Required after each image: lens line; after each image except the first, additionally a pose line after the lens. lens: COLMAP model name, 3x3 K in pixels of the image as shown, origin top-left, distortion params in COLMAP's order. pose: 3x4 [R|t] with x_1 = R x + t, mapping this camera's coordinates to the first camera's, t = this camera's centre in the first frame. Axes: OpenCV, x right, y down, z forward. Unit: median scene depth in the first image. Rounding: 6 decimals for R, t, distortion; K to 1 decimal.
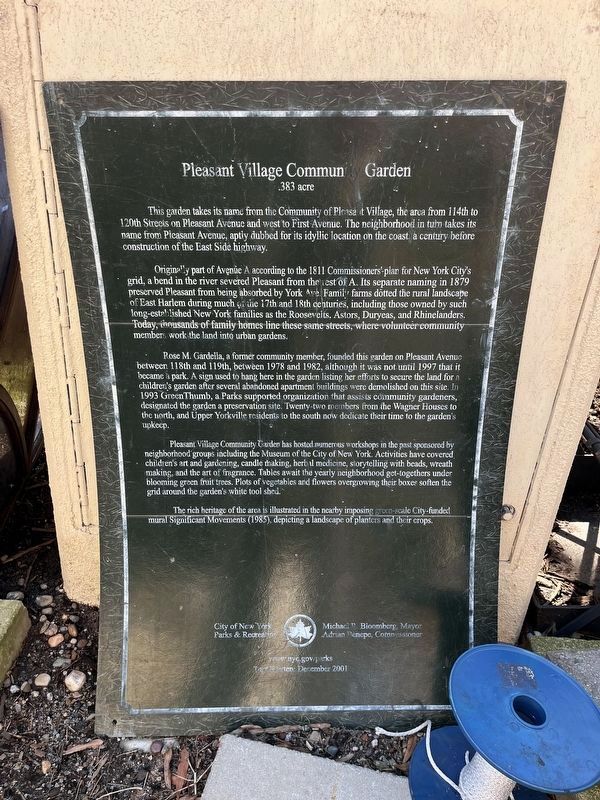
lens RADIAL K [[609.9, 0, 300.0], [0, 609.9, 398.3], [0, 0, 1]] dist [0.003649, 0.000625]
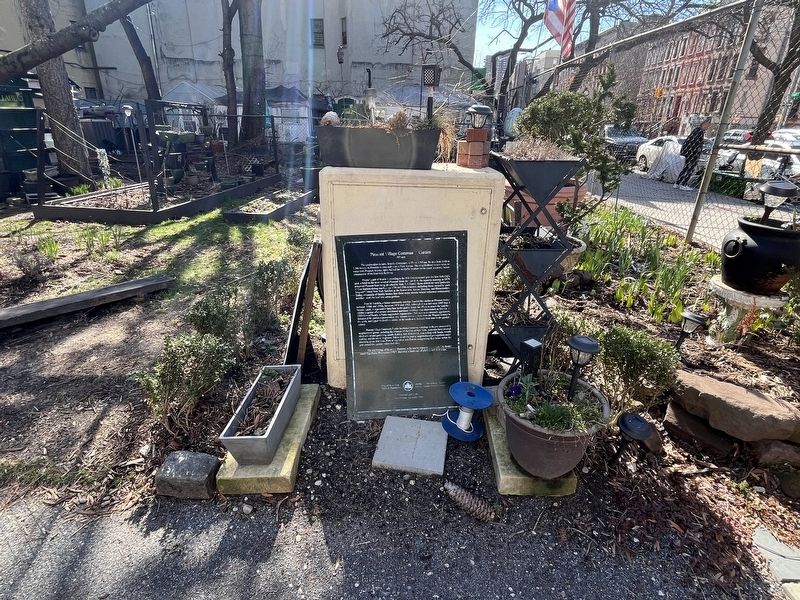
lens RADIAL K [[423.4, 0, 400.8], [0, 423.4, 300.4], [0, 0, 1]] dist [0.000289, 0.000003]
pose [[0.998516, -0.052873, 0.013065, -0.047474], [0.053554, 0.996828, -0.058877, 0.062642], [-0.009911, 0.059489, 0.998180, -1.401753]]
